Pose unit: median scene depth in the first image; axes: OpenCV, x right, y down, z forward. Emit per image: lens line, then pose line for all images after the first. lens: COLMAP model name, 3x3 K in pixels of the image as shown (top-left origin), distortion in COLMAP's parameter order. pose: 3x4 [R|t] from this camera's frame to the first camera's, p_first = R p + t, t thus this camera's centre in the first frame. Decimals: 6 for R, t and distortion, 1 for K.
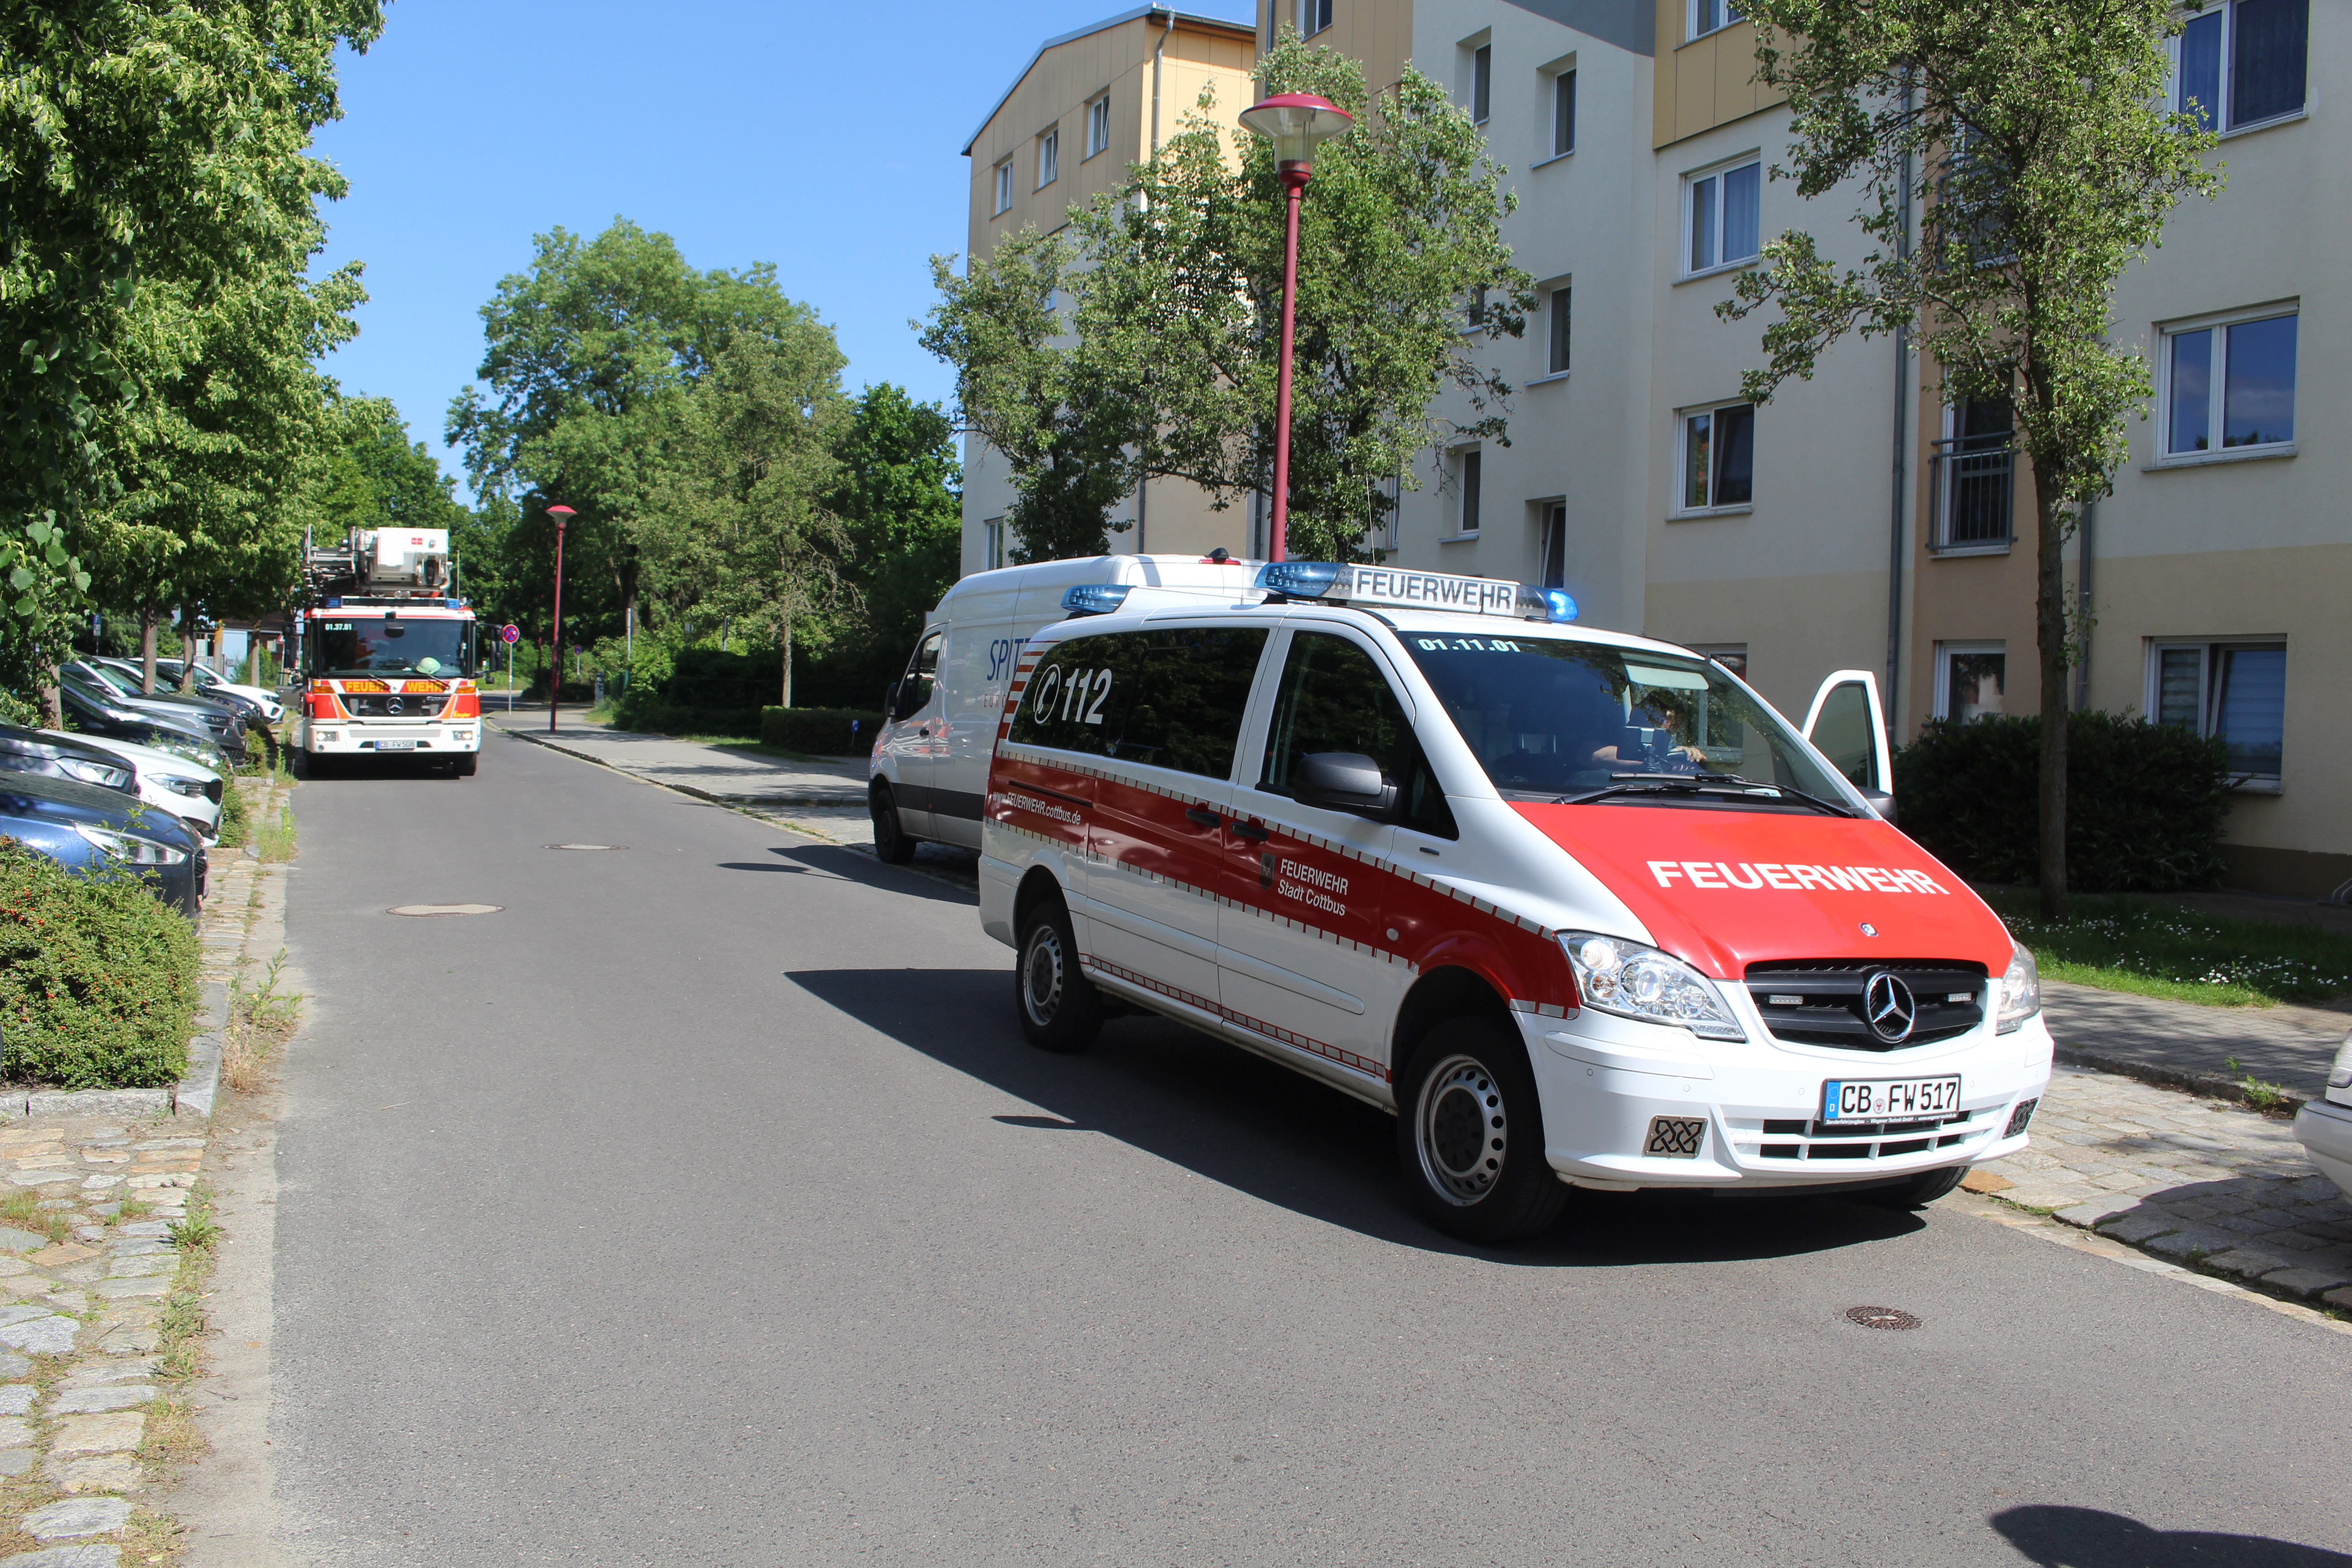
lens RADIAL K [[1964.9, 0, 1172.5], [0, 1964.9, 776.9], [0, 0, 1]] dist [-0.153902, 0.082772]
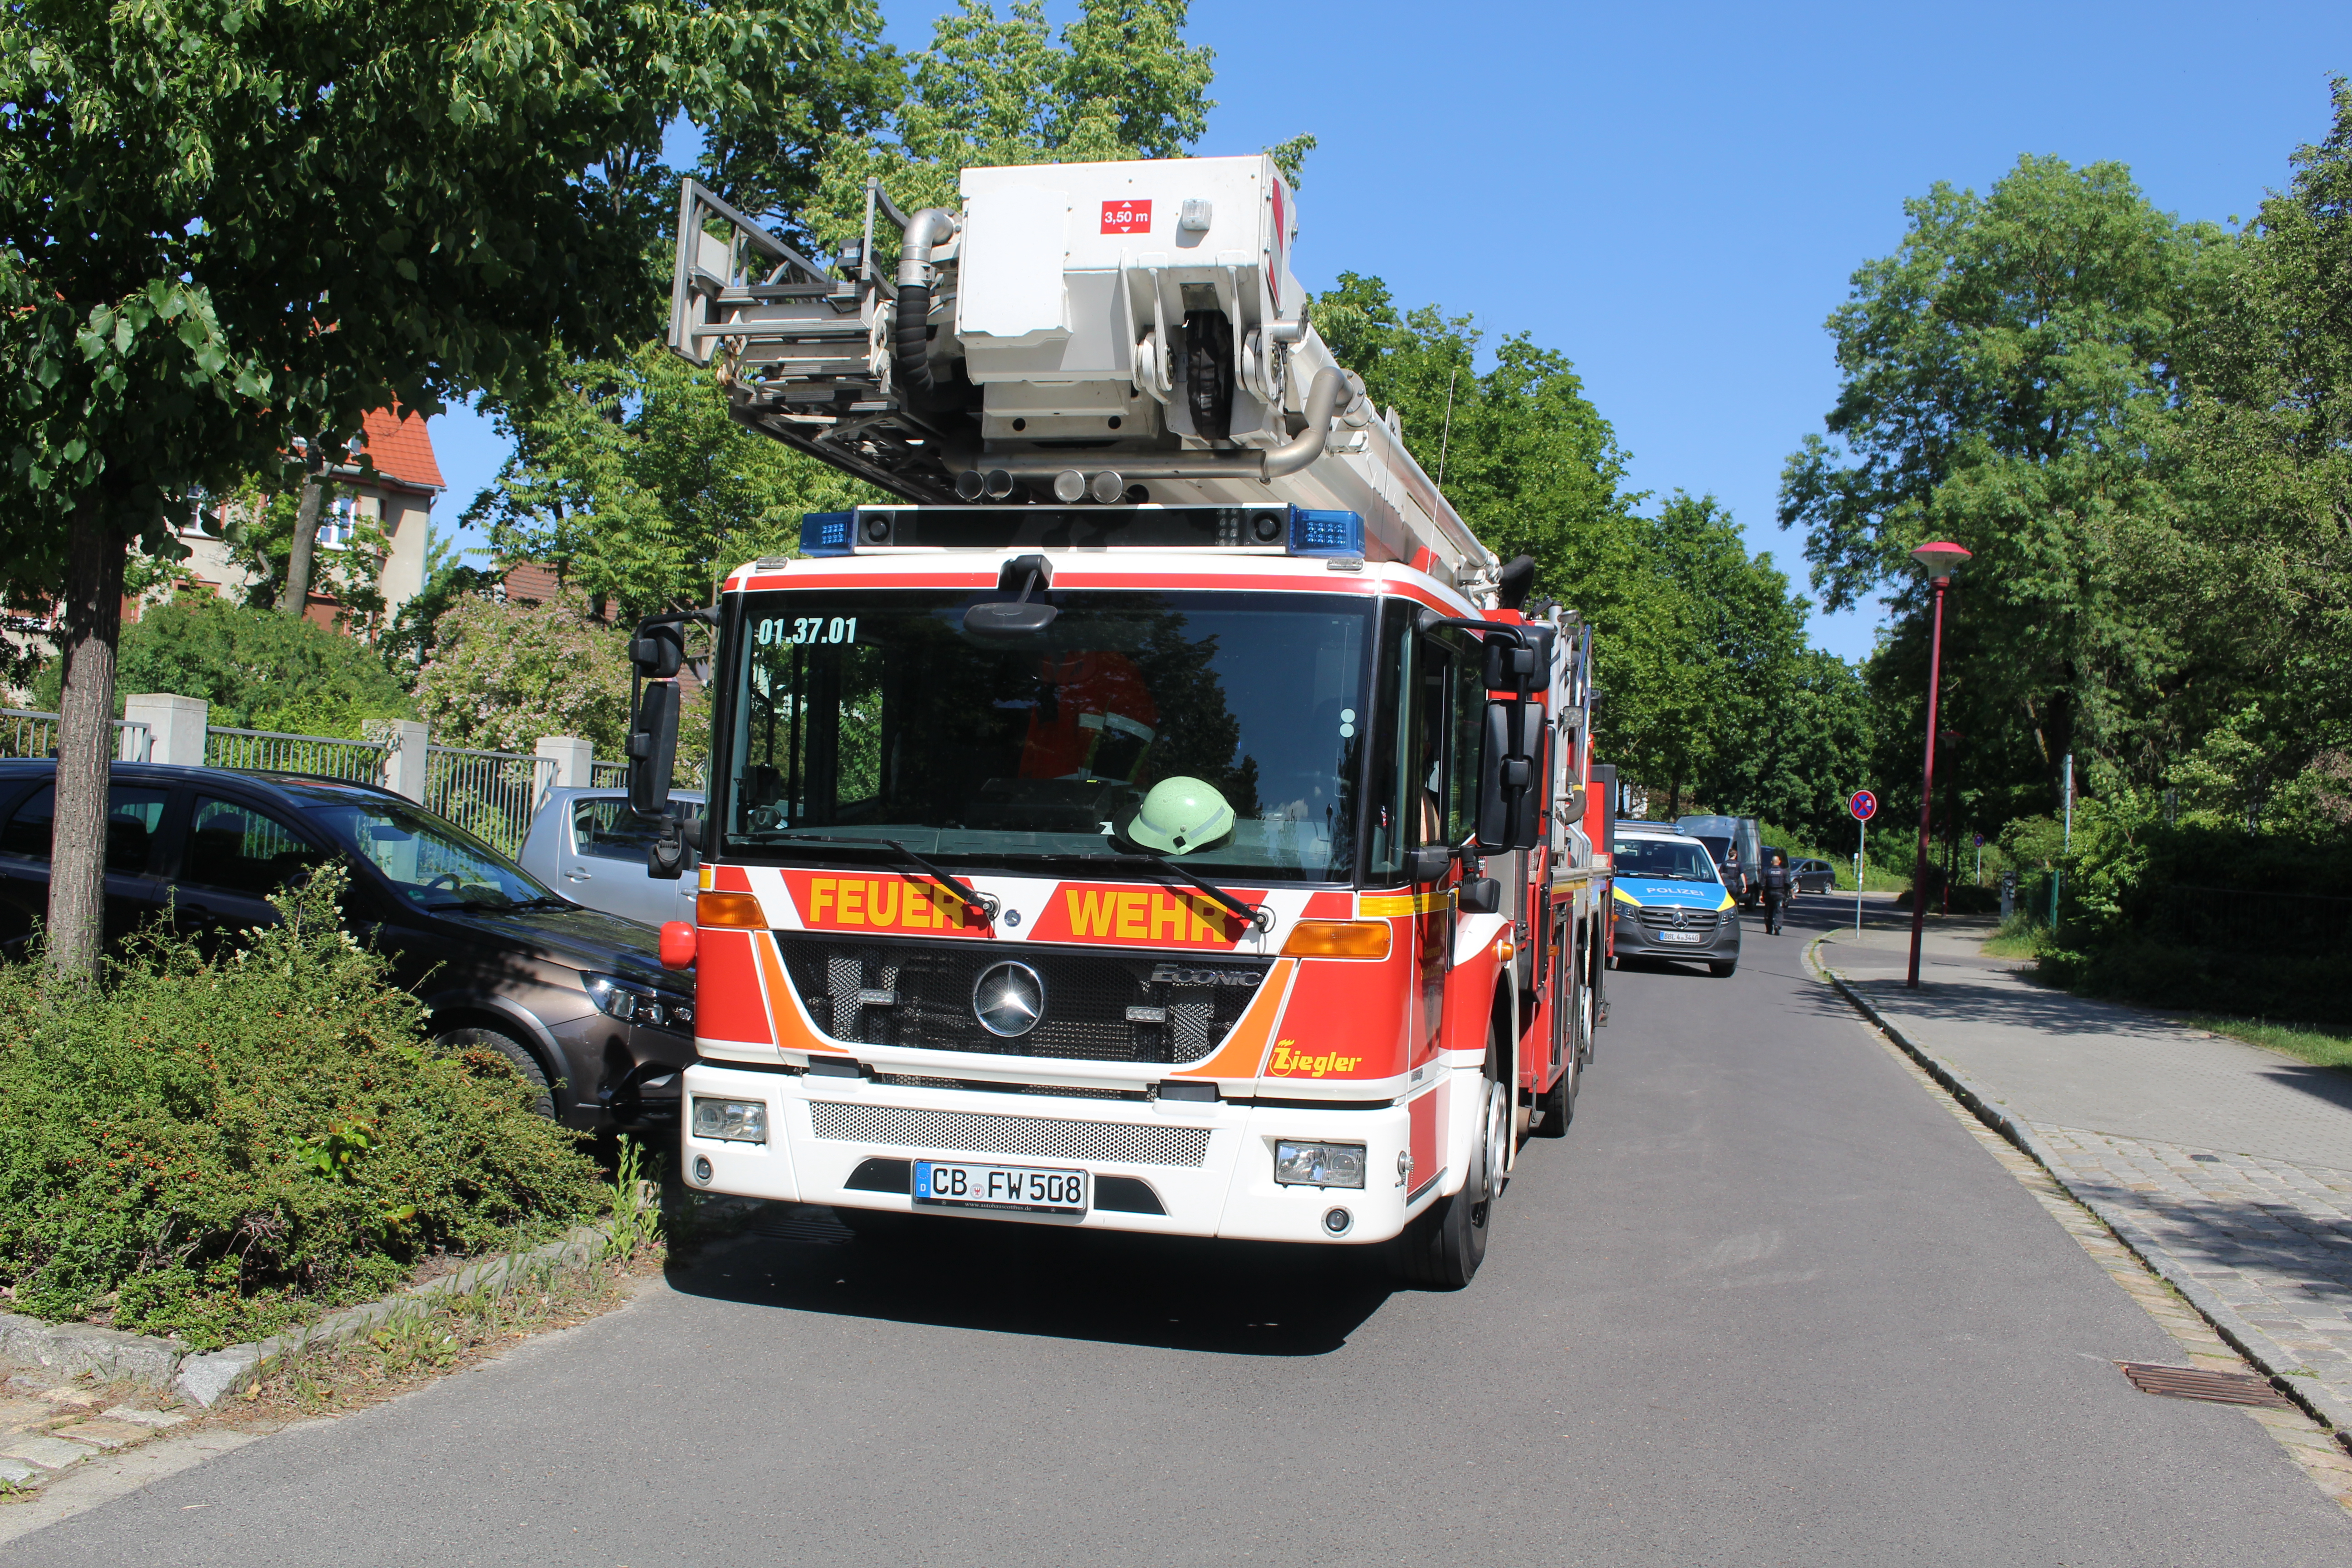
lens RADIAL K [[2288.3, 0, 1172.3], [0, 2288.3, 766.2], [0, 0, 1]] dist [-0.156642, 0.000000]
pose [[0.799872, -0.004977, -0.600150, -0.082653], [-0.055014, 0.995148, -0.081574, -0.014821], [0.597644, 0.098265, 0.795717, 0.277694]]
